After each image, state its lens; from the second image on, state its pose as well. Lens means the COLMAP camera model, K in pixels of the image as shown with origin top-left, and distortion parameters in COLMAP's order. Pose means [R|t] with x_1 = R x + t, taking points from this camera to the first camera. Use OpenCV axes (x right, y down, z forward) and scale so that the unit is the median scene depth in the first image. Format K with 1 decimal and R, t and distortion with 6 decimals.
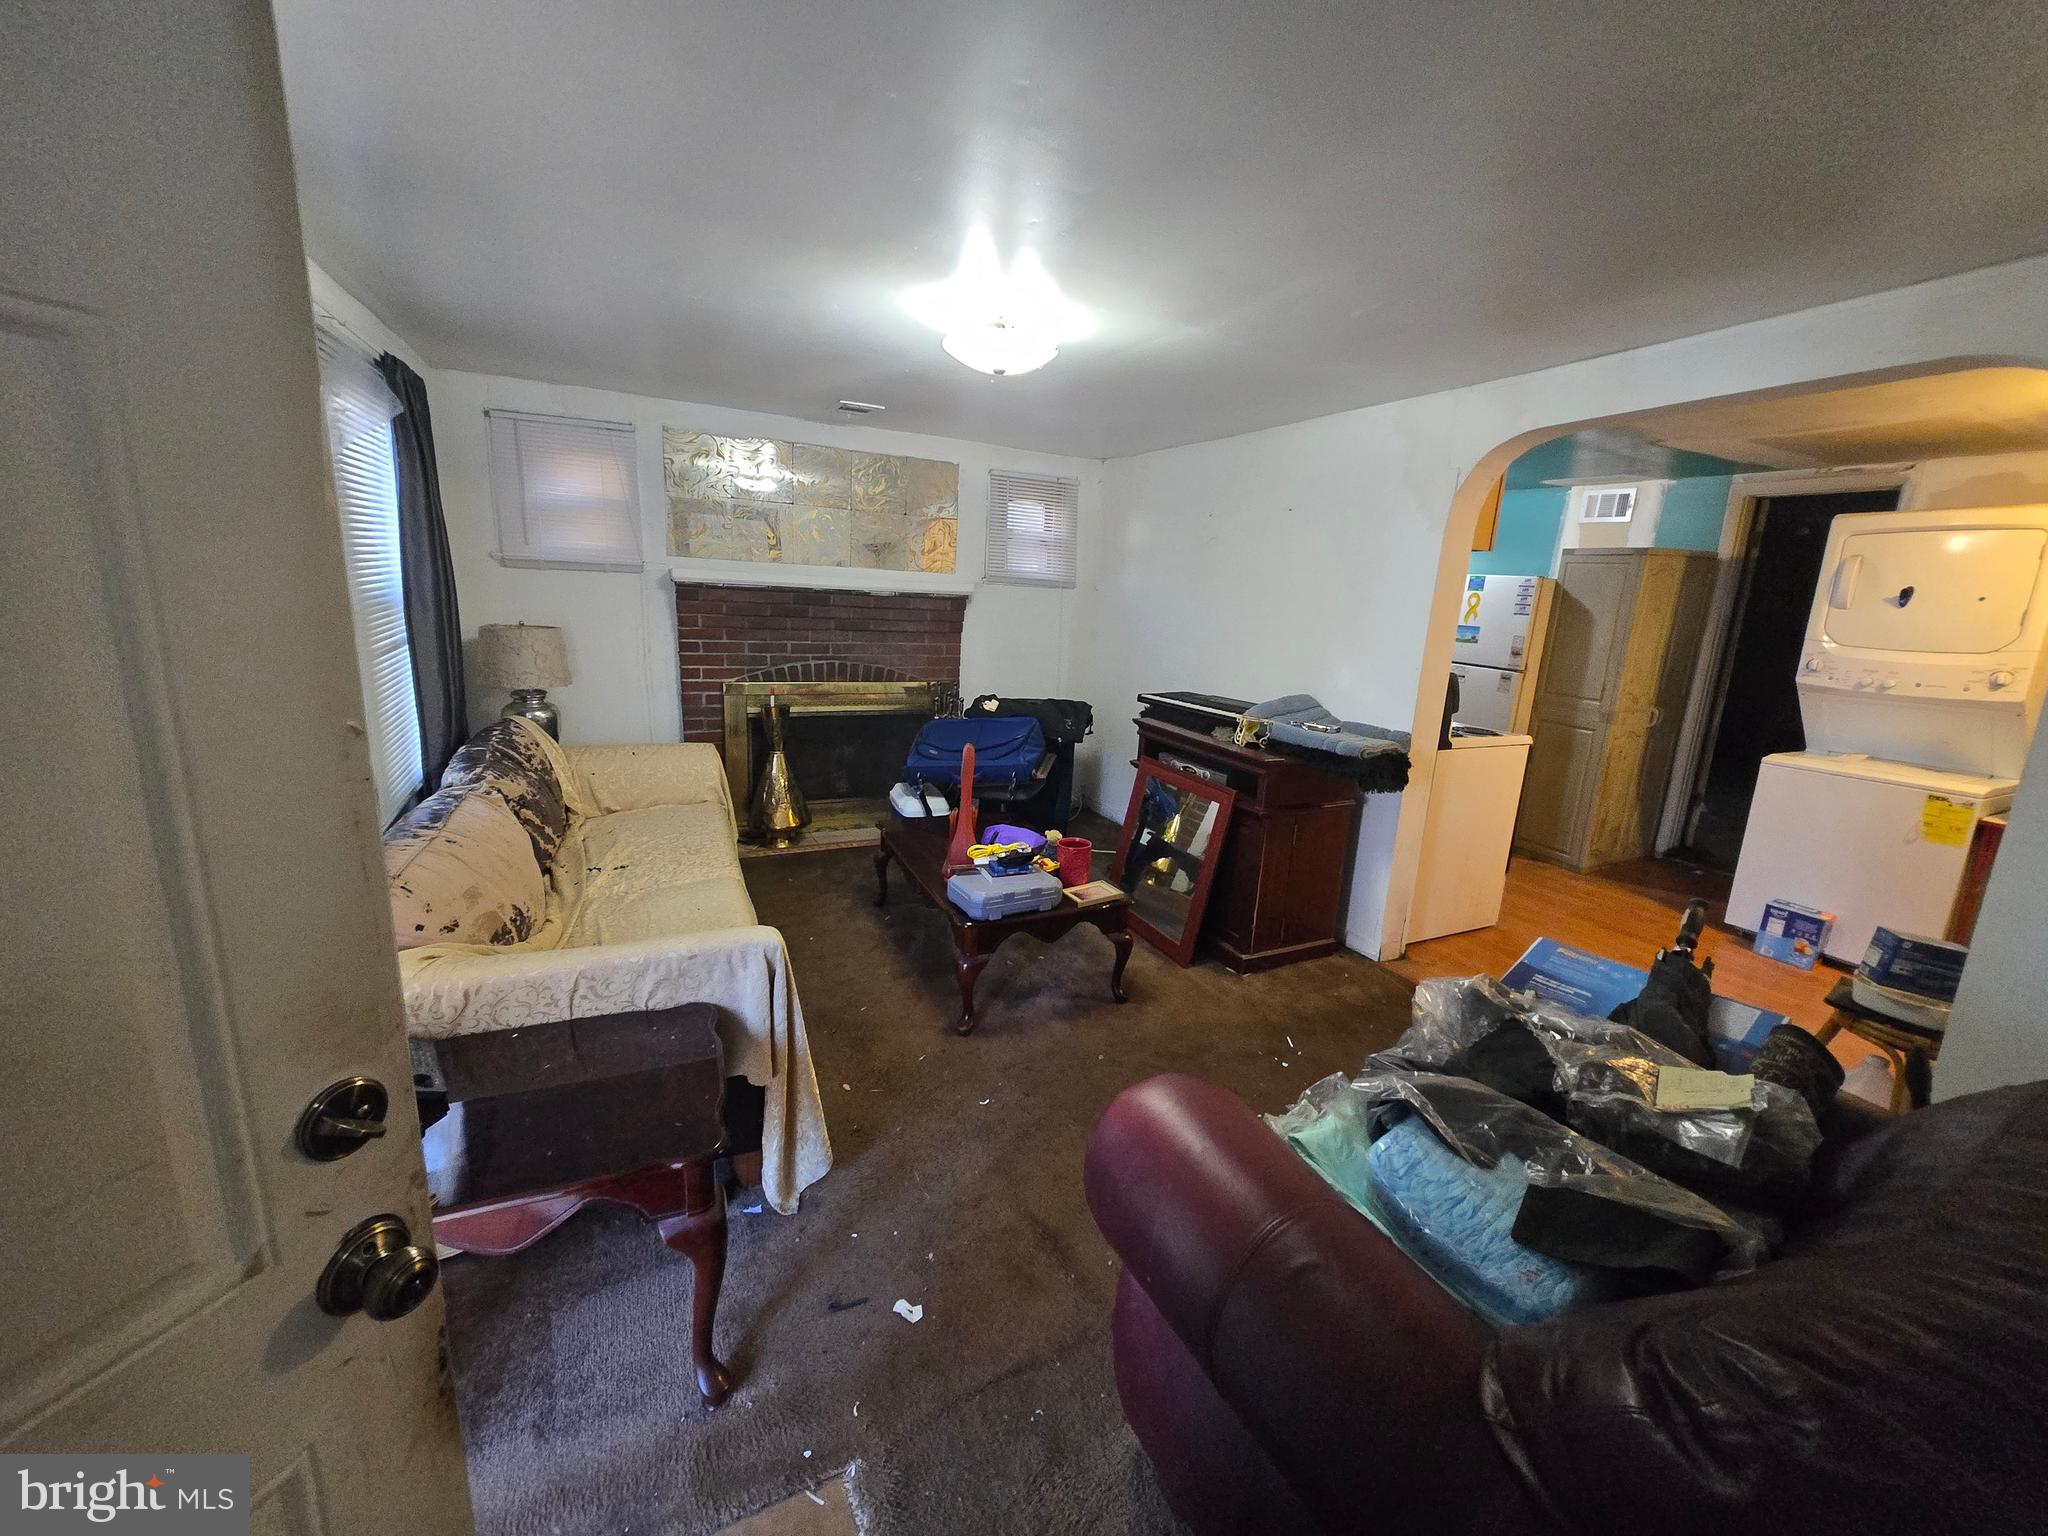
lens RADIAL K [[814.1, 0, 1020.2], [0, 814.1, 762.7], [0, 0, 1]] dist [0.004781, -0.000528]
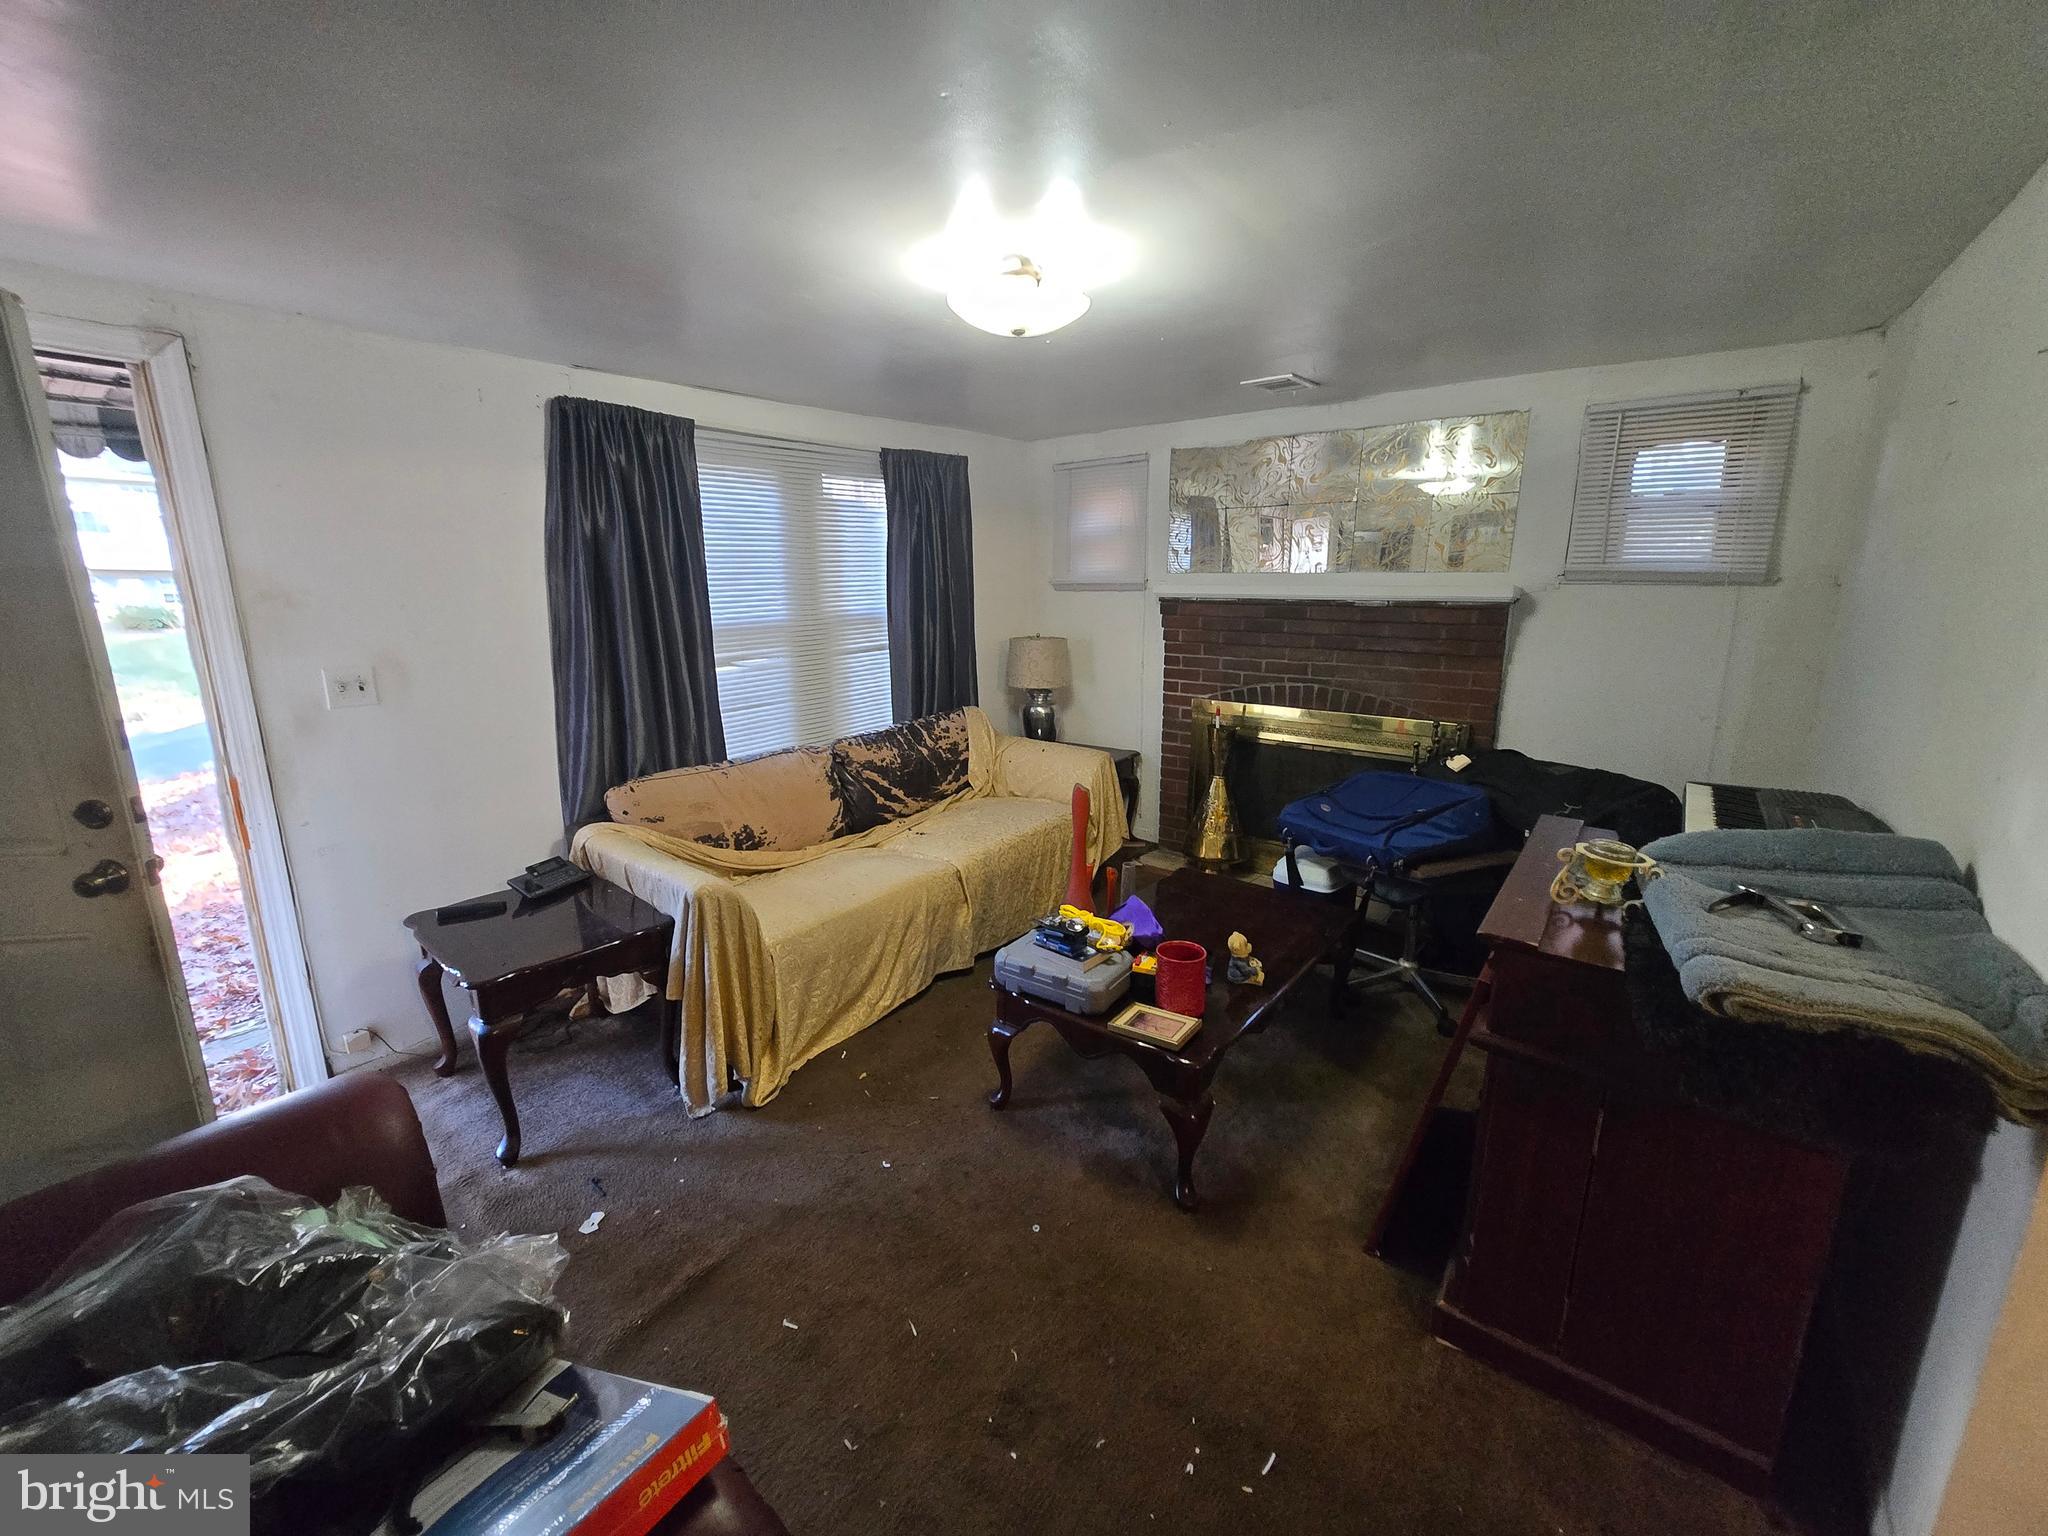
lens RADIAL K [[814.1, 0, 1024.0], [0, 814.1, 758.1], [0, 0, 1]] dist [0.004781, -0.000528]
pose [[0.432302, 0.142570, -0.890387, 0.433878], [-0.166726, 0.983035, 0.076455, -0.068355], [0.886181, 0.115399, 0.448738, 0.386121]]
